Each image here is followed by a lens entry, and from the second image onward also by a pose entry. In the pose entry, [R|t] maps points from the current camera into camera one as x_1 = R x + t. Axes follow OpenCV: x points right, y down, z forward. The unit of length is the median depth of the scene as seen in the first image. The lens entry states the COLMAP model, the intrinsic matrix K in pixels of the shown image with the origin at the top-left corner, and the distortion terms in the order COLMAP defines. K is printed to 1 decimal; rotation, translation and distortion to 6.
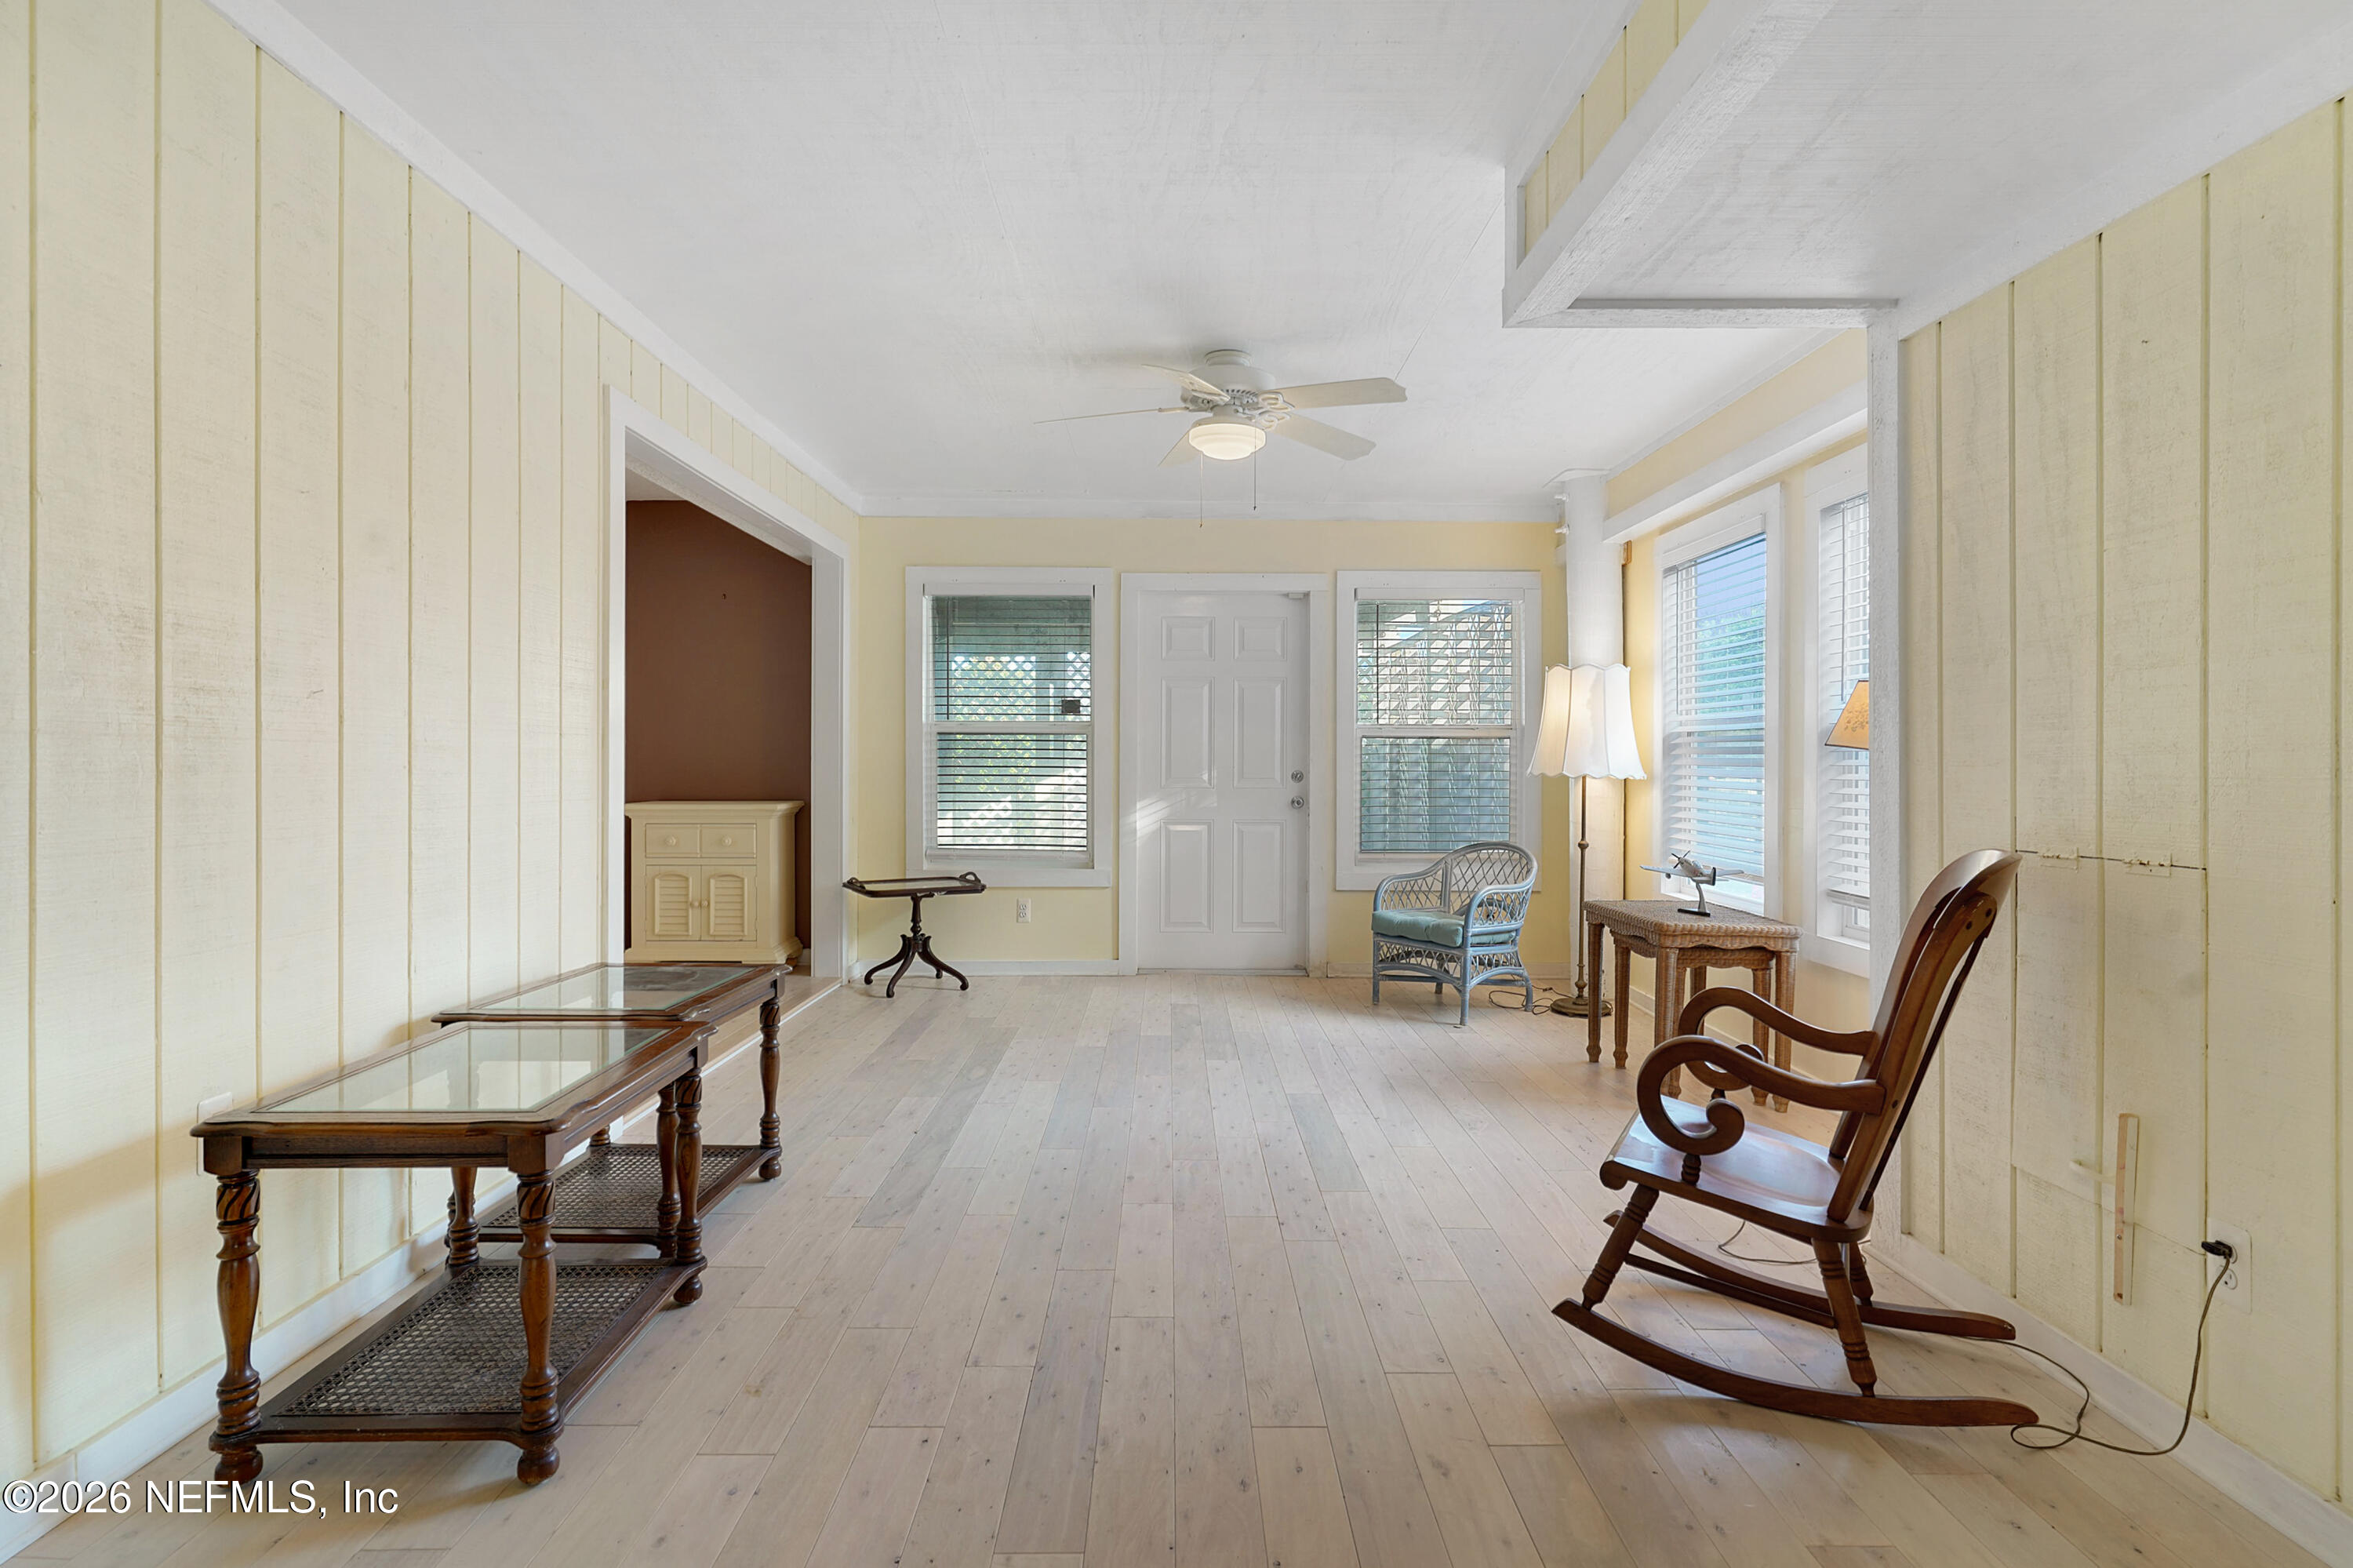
lens RADIAL K [[1142.2, 0, 1178.7], [0, 1142.2, 769.5], [0, 0, 1]] dist [0.004804, 0.001966]
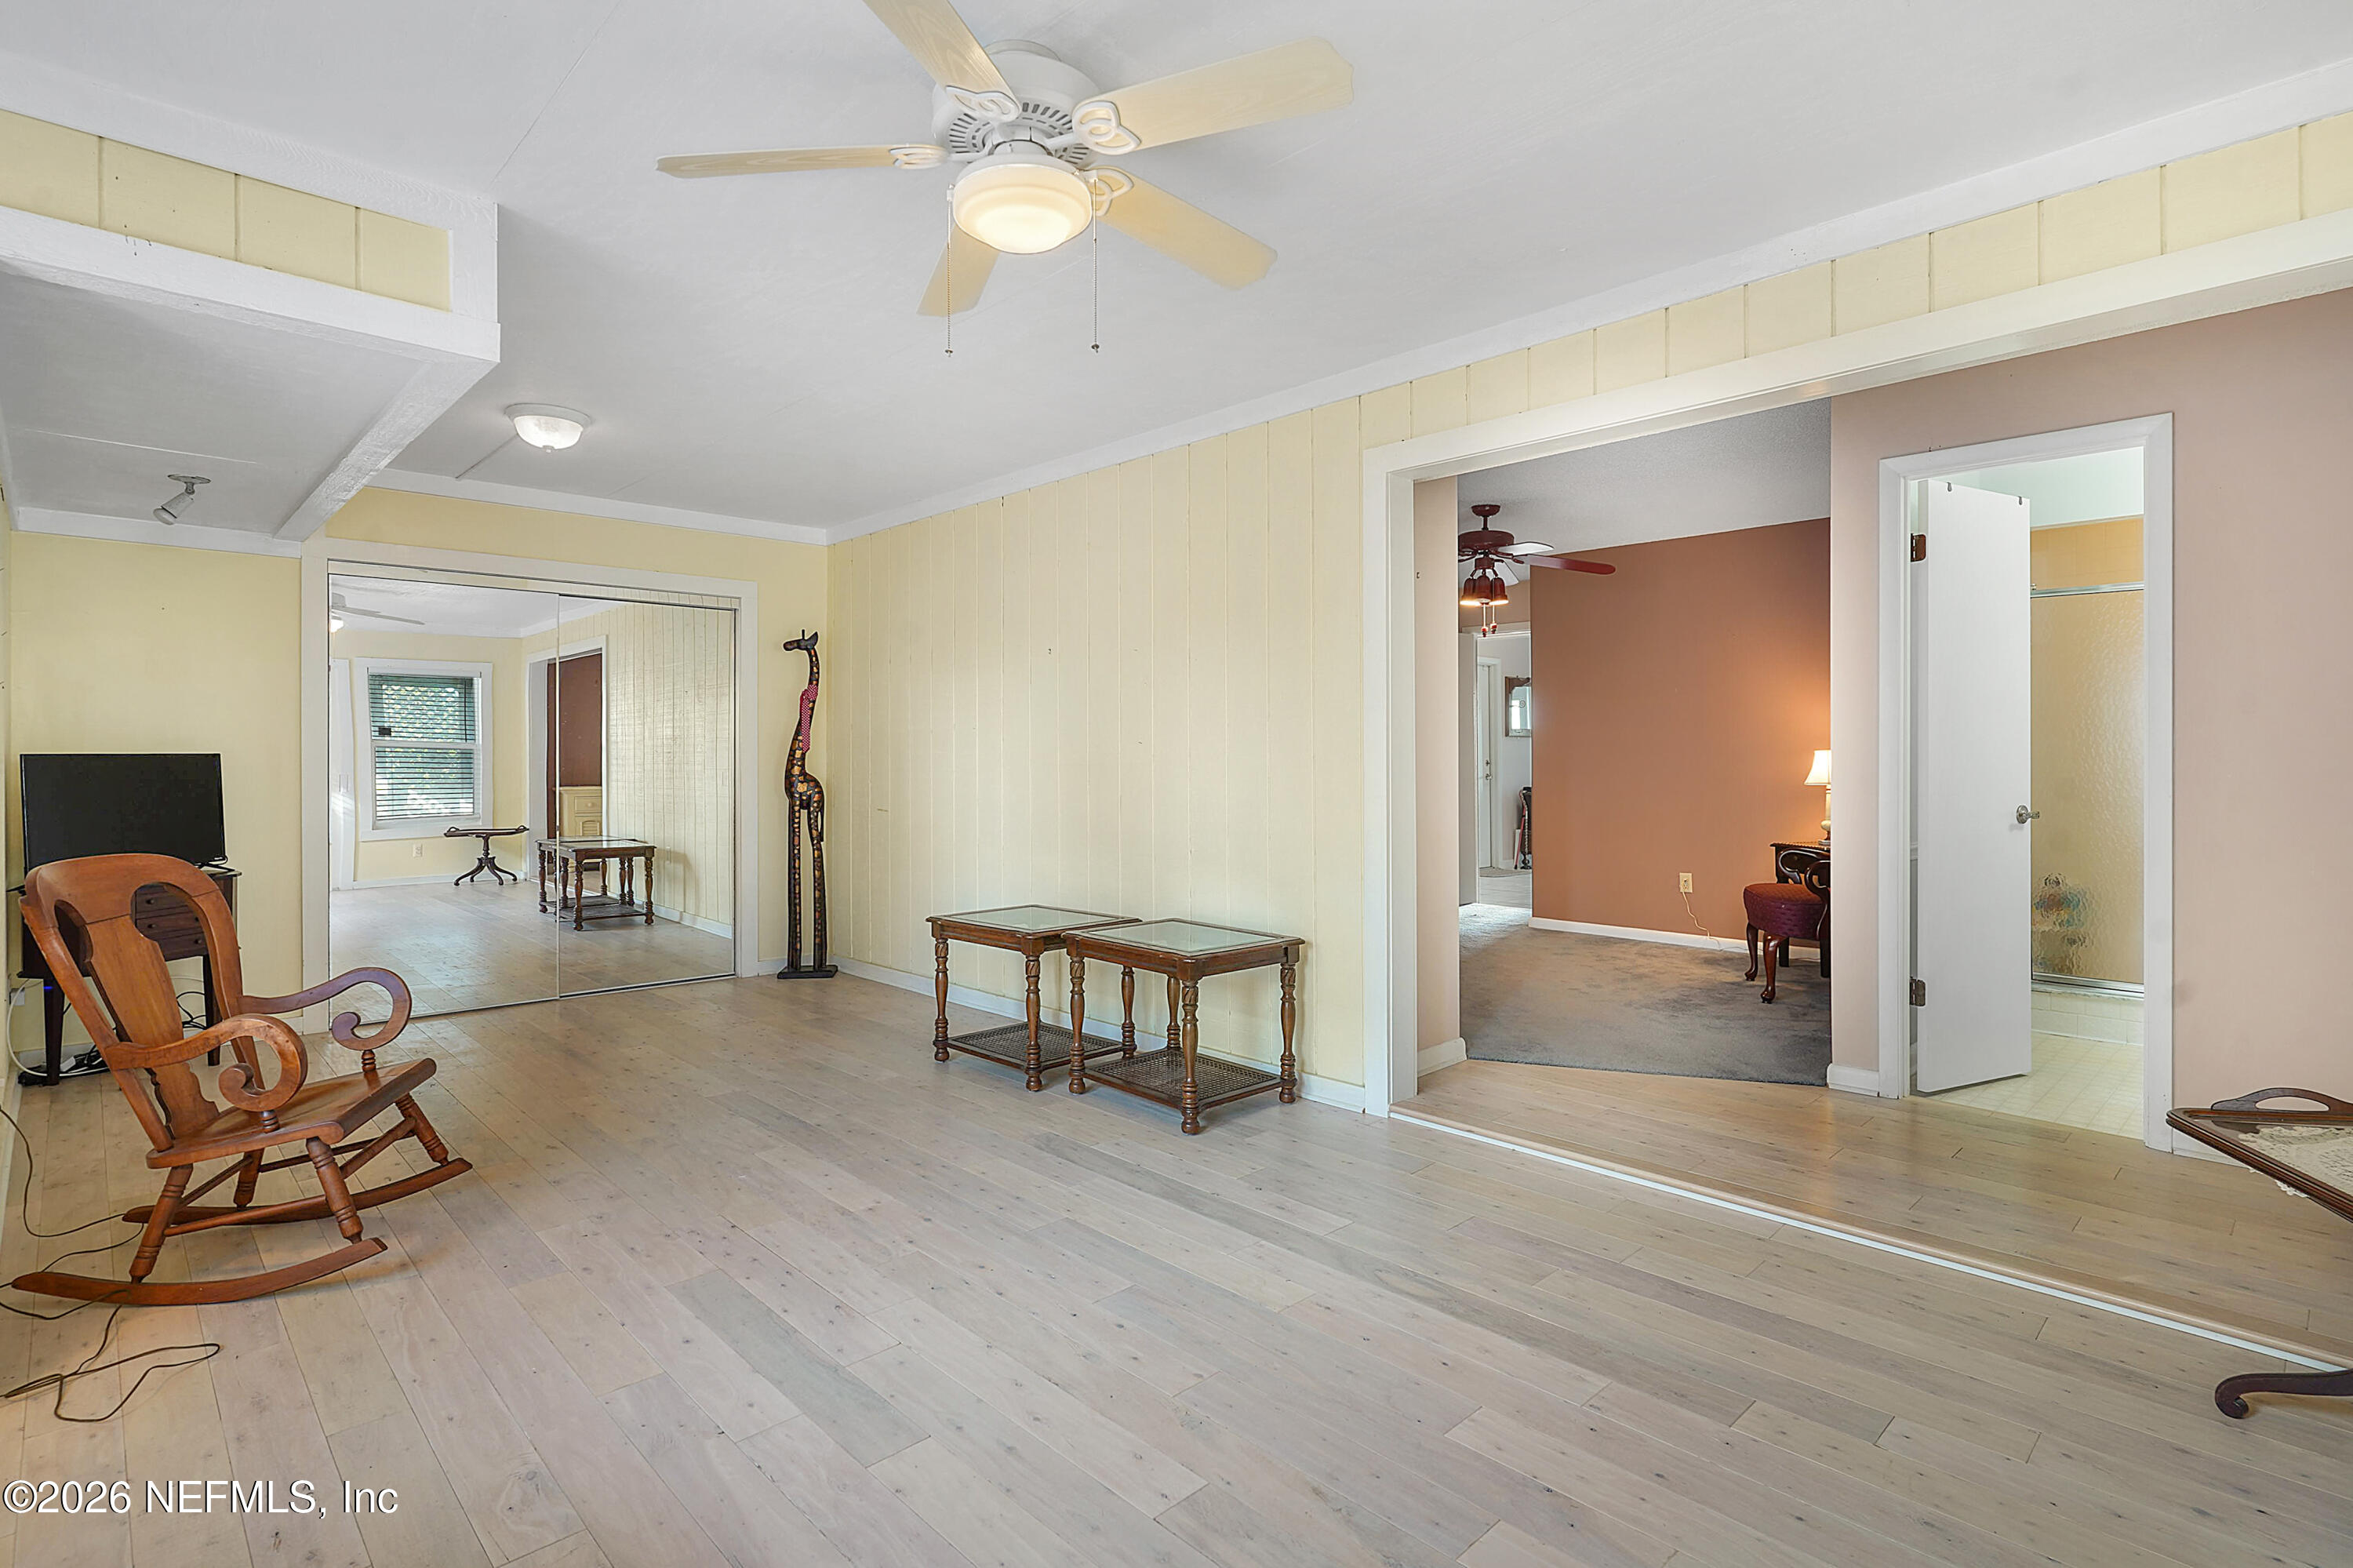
lens RADIAL K [[1142.2, 0, 1178.7], [0, 1142.2, 769.5], [0, 0, 1]] dist [0.004804, 0.001966]
pose [[-0.722161, 0.008589, -0.691671, 0.254111], [-0.000098, 0.999922, 0.012520, -0.019251], [0.691725, 0.009109, -0.722104, 0.996240]]
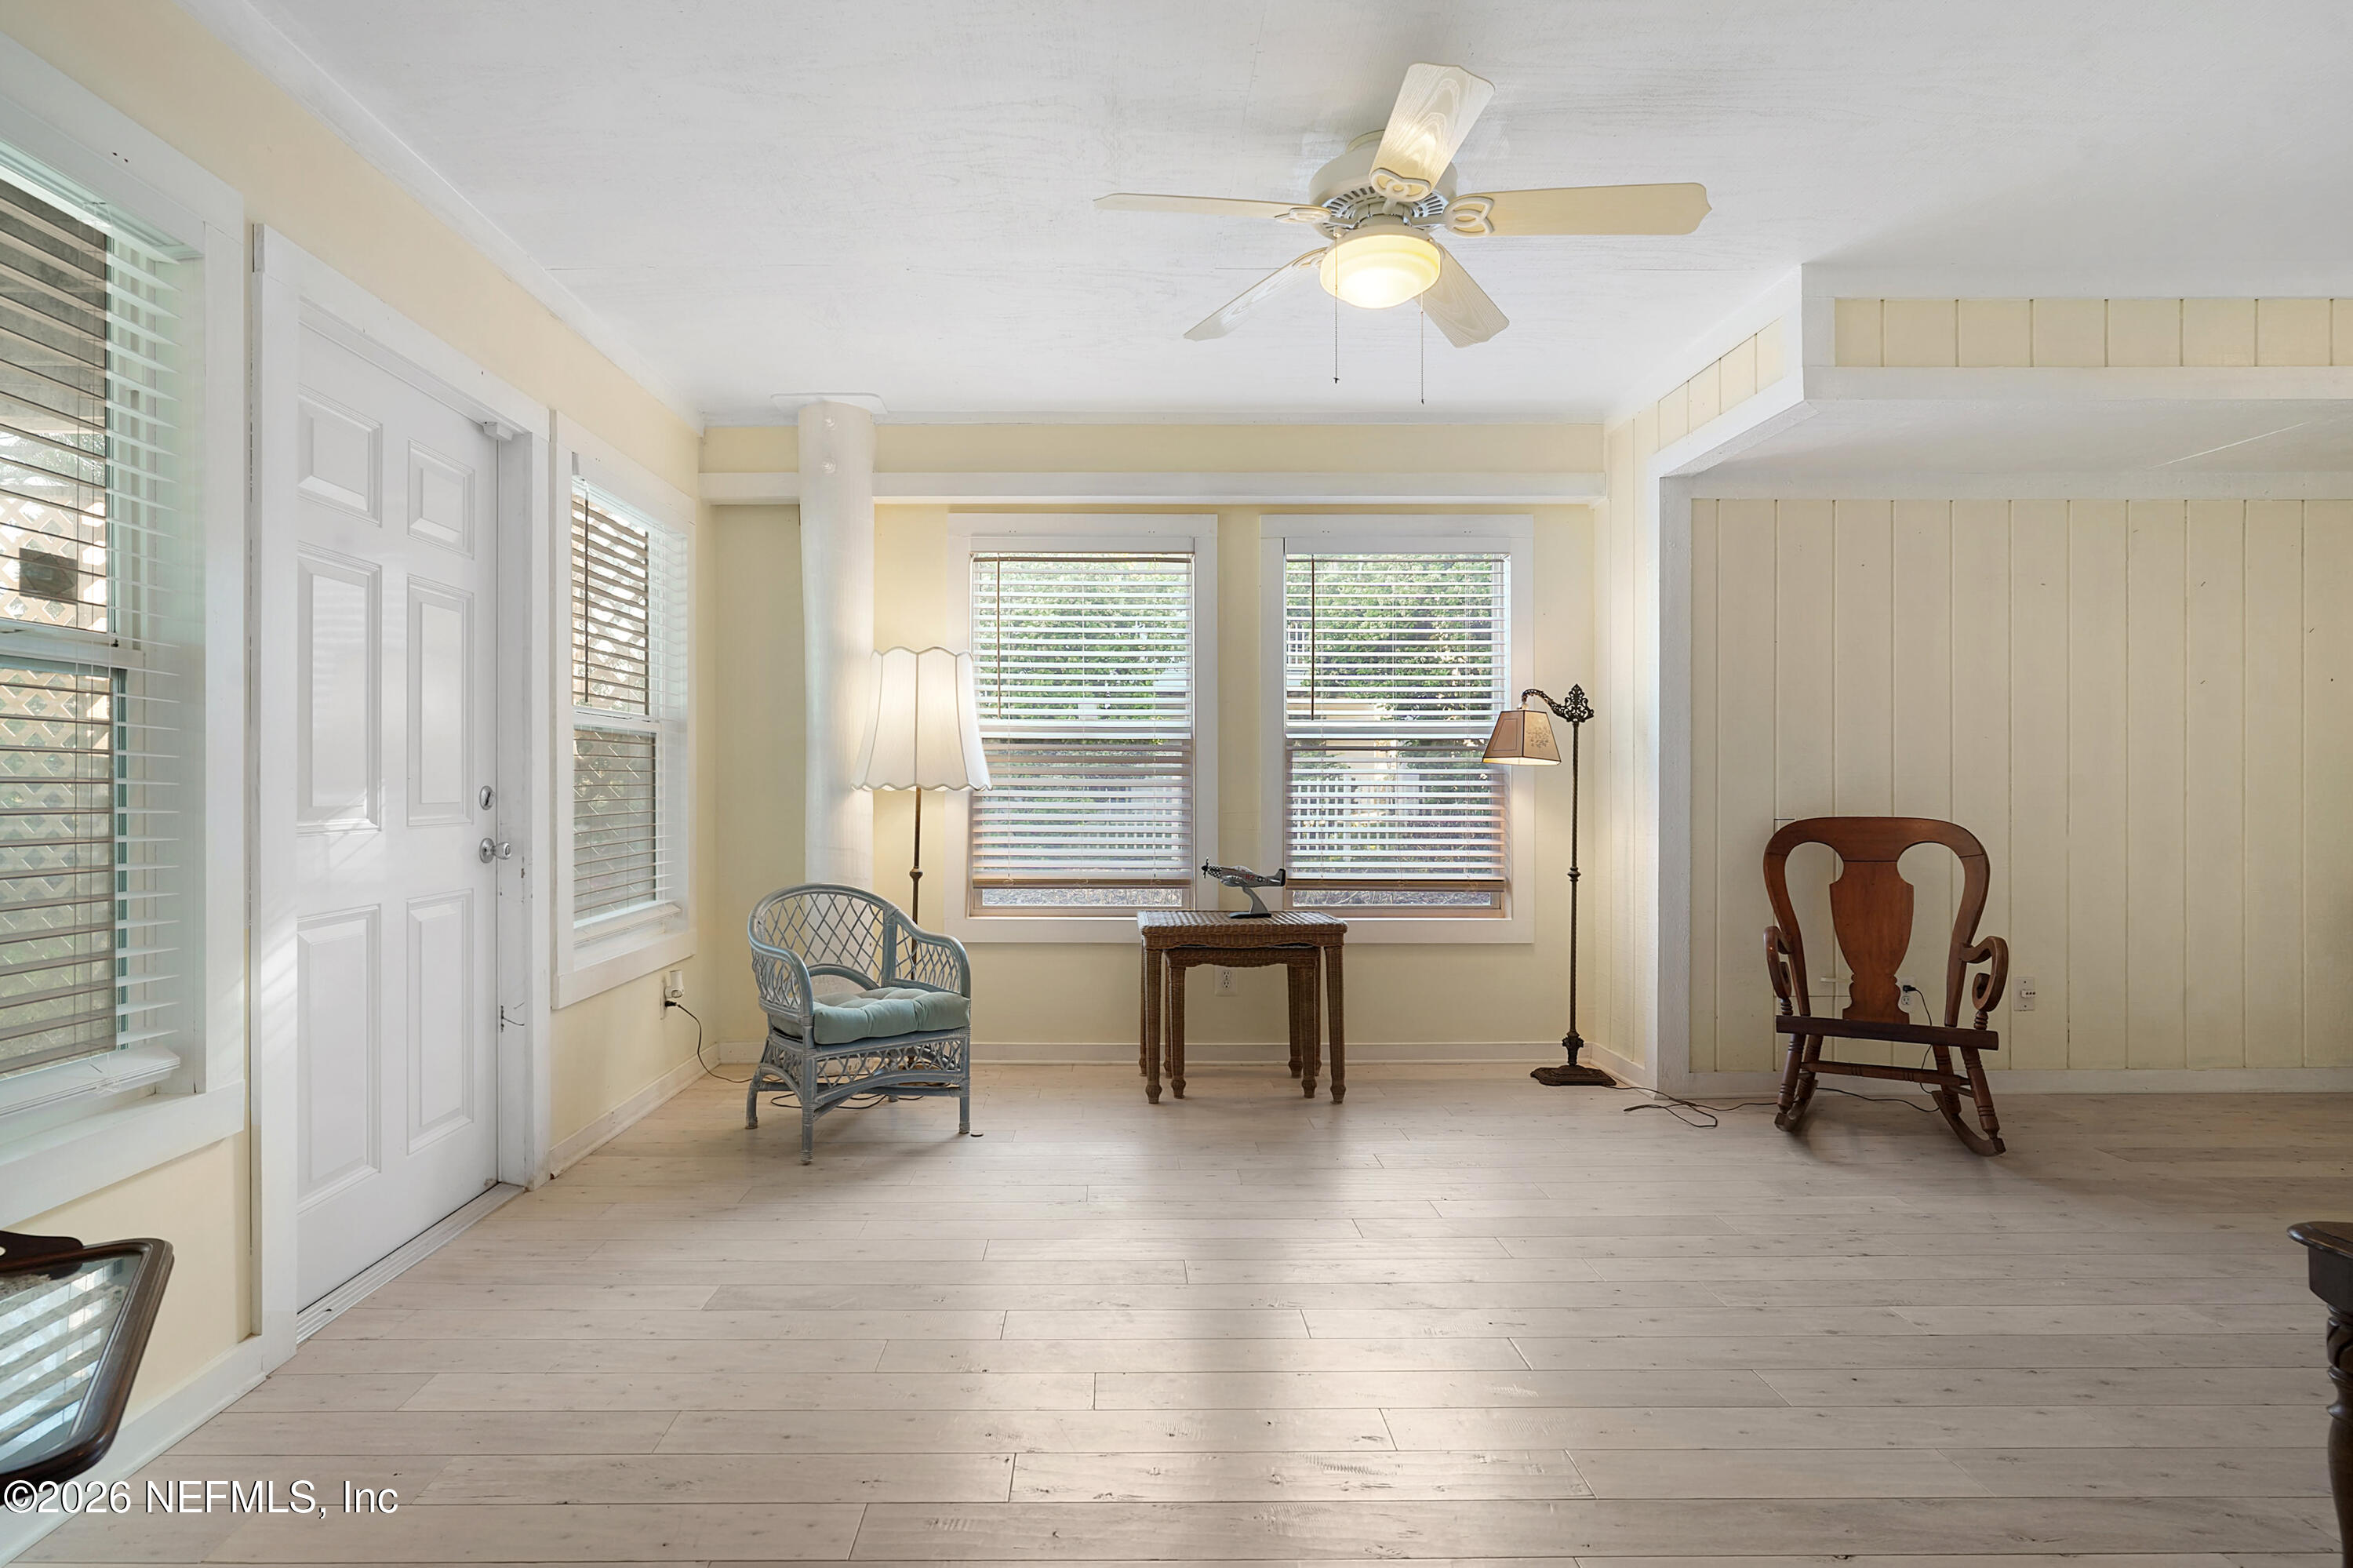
lens RADIAL K [[1163.2, 0, 1105.6], [0, 1163.2, 773.9], [0, 0, 1]] dist [0.001604, 0.000903]
pose [[0.008300, 0.005240, 0.999952, -0.432077], [0.004250, 0.999977, -0.005276, -0.000192], [-0.999957, 0.004293, 0.008277, 0.790301]]
